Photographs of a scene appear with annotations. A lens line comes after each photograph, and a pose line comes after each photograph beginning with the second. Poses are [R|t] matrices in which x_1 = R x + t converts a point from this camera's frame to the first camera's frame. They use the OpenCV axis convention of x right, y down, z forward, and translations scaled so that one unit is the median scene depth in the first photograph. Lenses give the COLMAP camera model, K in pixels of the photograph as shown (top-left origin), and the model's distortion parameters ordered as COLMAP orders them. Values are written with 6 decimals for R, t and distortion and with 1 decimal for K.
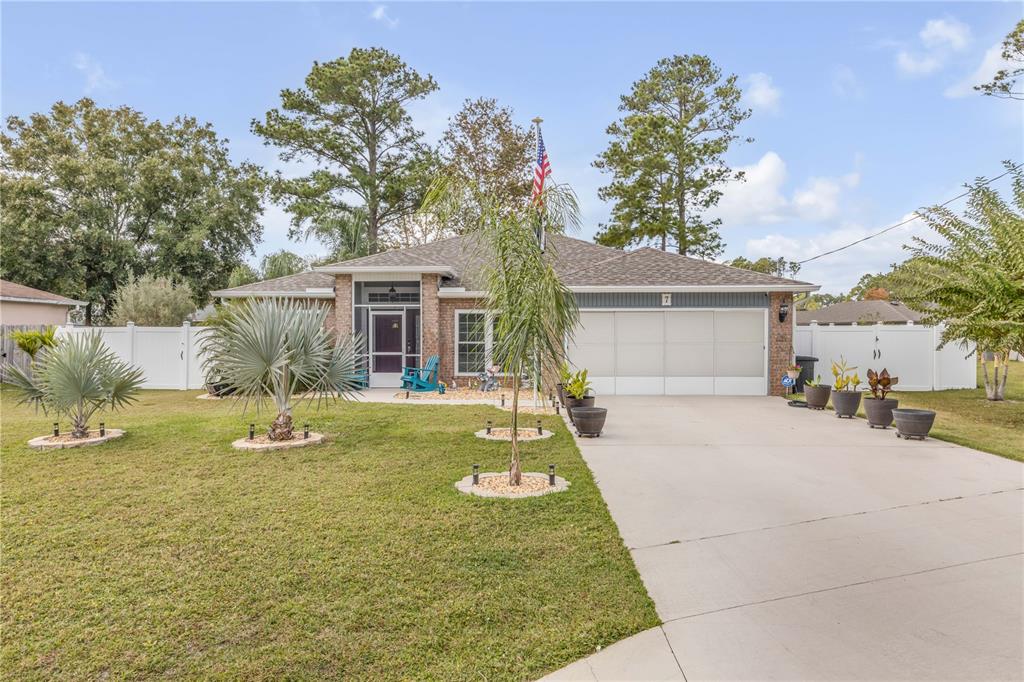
lens RADIAL K [[643.2, 0, 514.2], [0, 643.2, 336.6], [0, 0, 1]] dist [0.008587, -0.005583]
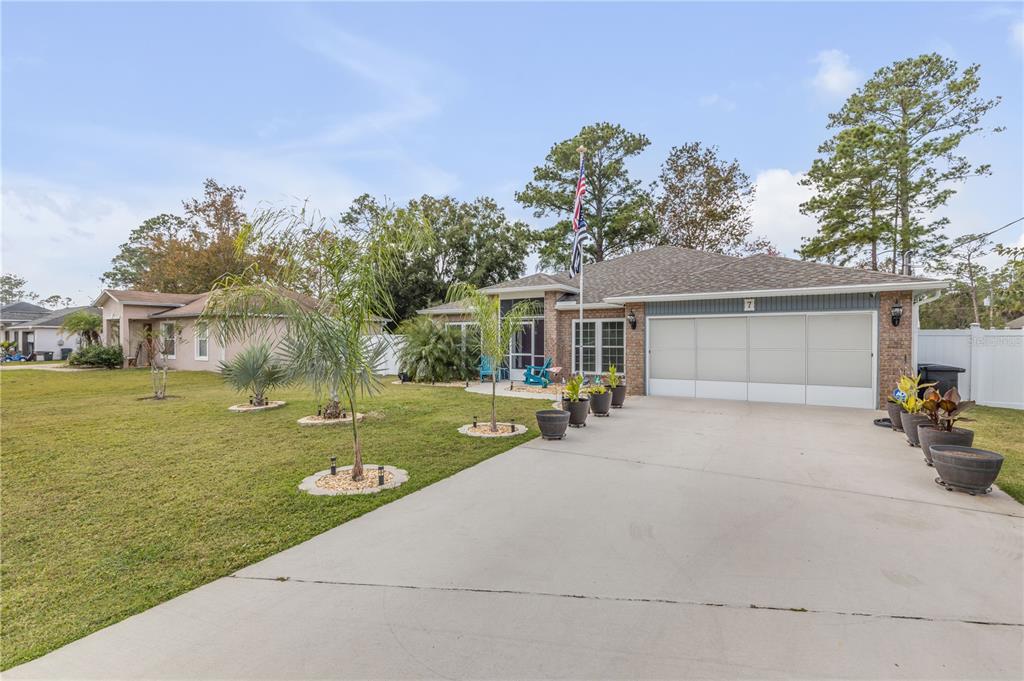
lens RADIAL K [[465.0, 0, 509.0], [0, 465.0, 343.5], [0, 0, 1]] dist [0.000220, -0.000813]
pose [[0.867087, 0.003849, -0.498142, 0.107332], [0.000206, 0.999967, 0.008084, -0.001565], [0.498157, -0.007112, 0.867058, 0.076788]]
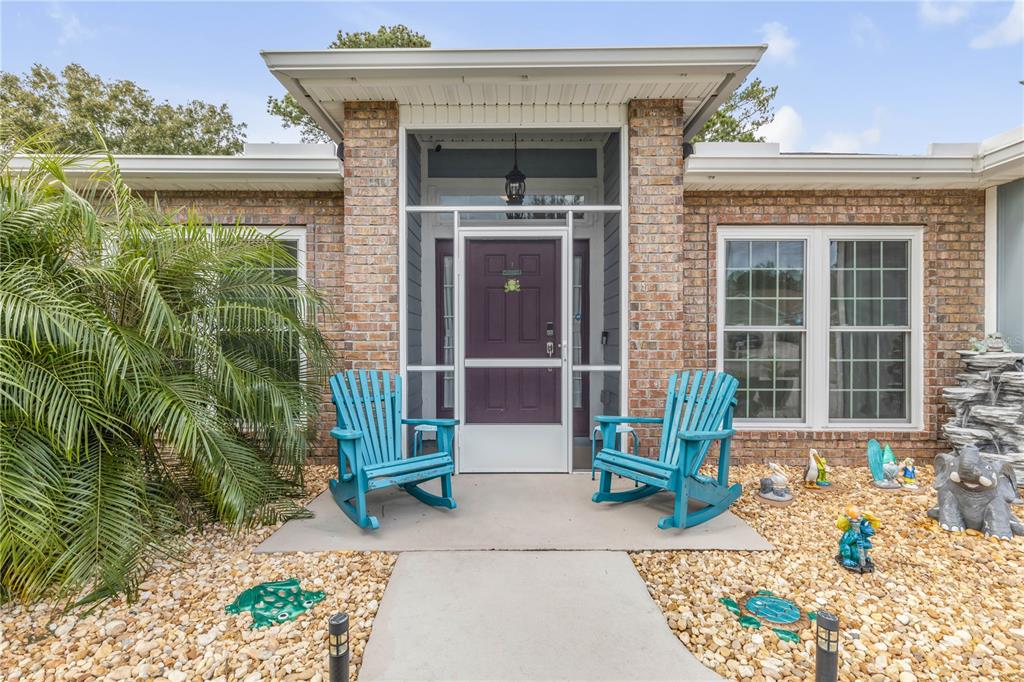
lens RADIAL K [[447.7, 0, 511.5], [0, 447.7, 341.9], [0, 0, 1]] dist [0.003320, 0.000985]
pose [[0.998916, 0.000774, 0.046546, -0.090669], [-0.001061, 0.999981, 0.006141, 0.006417], [-0.046540, -0.006184, 0.998897, 0.341689]]
